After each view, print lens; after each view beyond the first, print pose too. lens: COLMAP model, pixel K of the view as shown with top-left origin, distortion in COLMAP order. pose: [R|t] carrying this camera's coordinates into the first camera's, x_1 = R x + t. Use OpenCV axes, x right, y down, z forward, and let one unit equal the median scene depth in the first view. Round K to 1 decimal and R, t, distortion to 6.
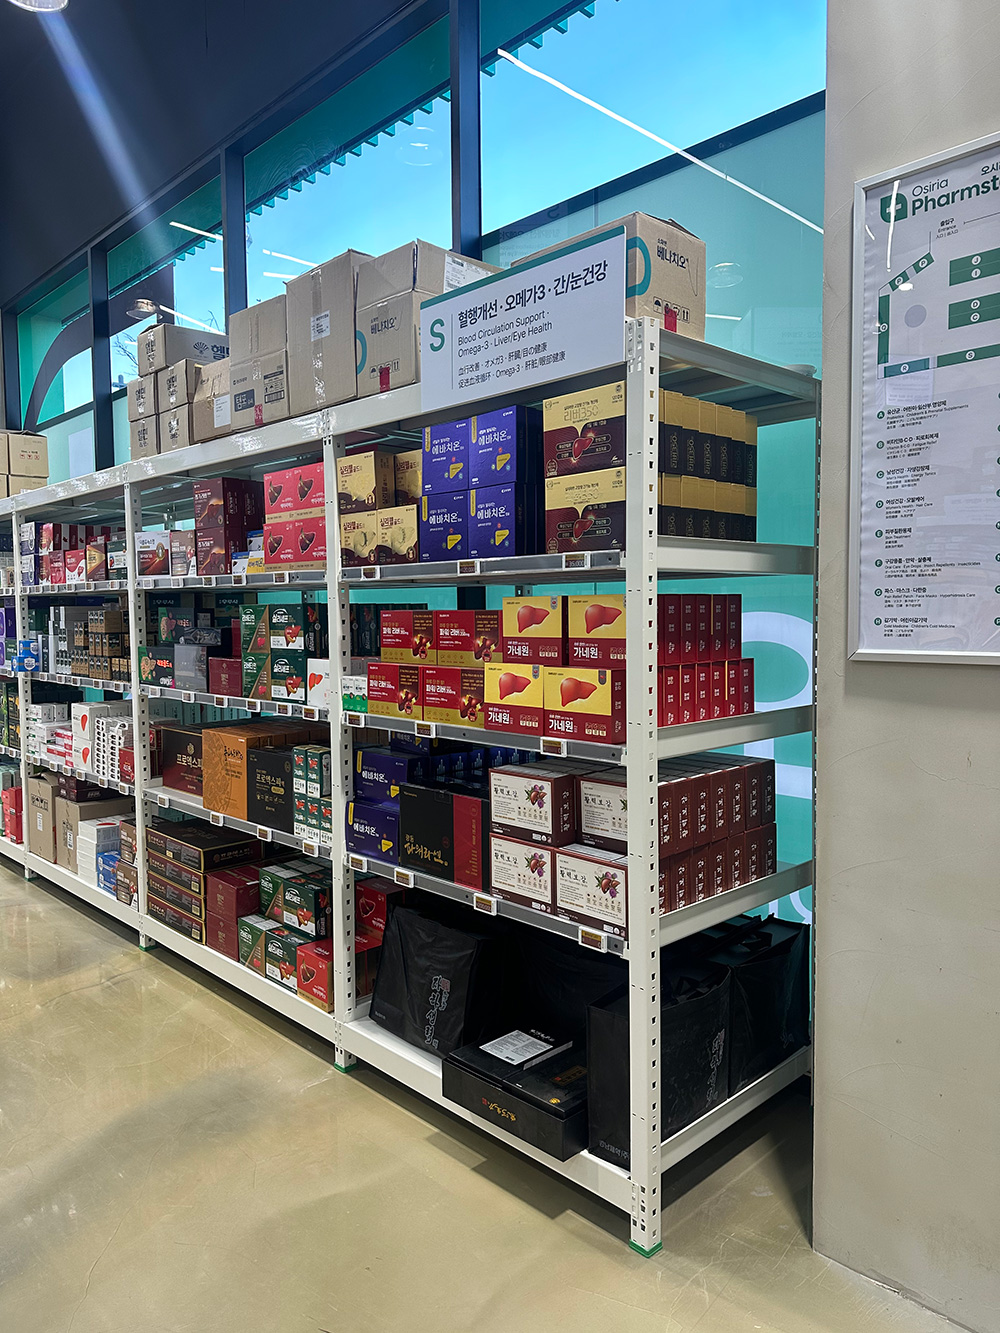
lens RADIAL K [[946.3, 0, 500.0], [0, 946.3, 666.5], [0, 0, 1]] dist [-0.009596, -0.002602]
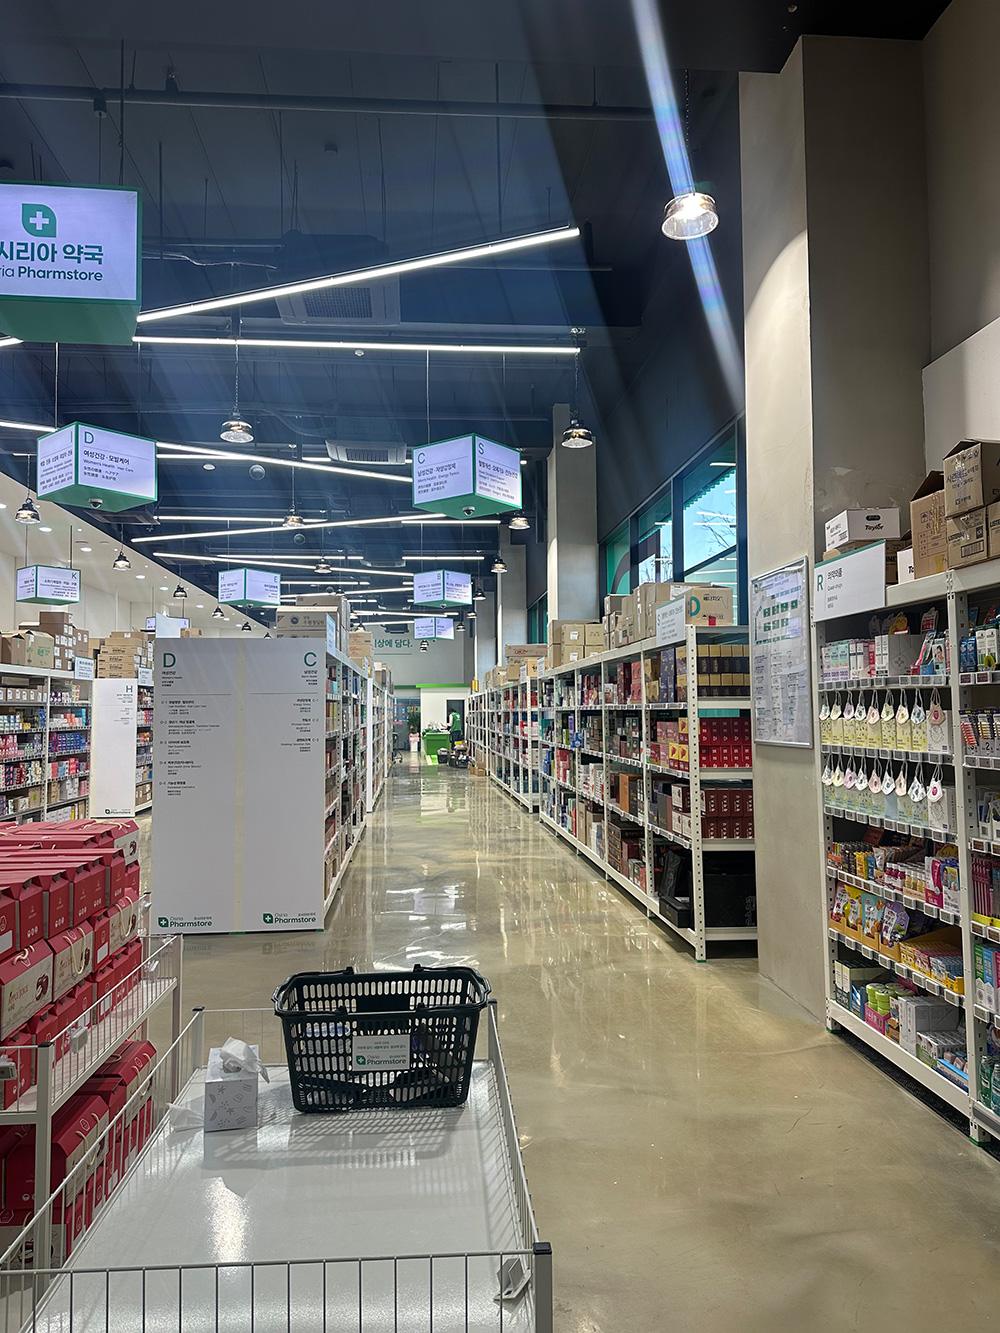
lens RADIAL K [[946.3, 0, 500.0], [0, 946.3, 666.5], [0, 0, 1]] dist [-0.009596, -0.002602]
pose [[0.769878, -0.031672, -0.637404, 0.881793], [-0.034200, 0.995285, -0.090763, 0.027428], [0.637274, 0.091675, 0.765165, -0.889252]]
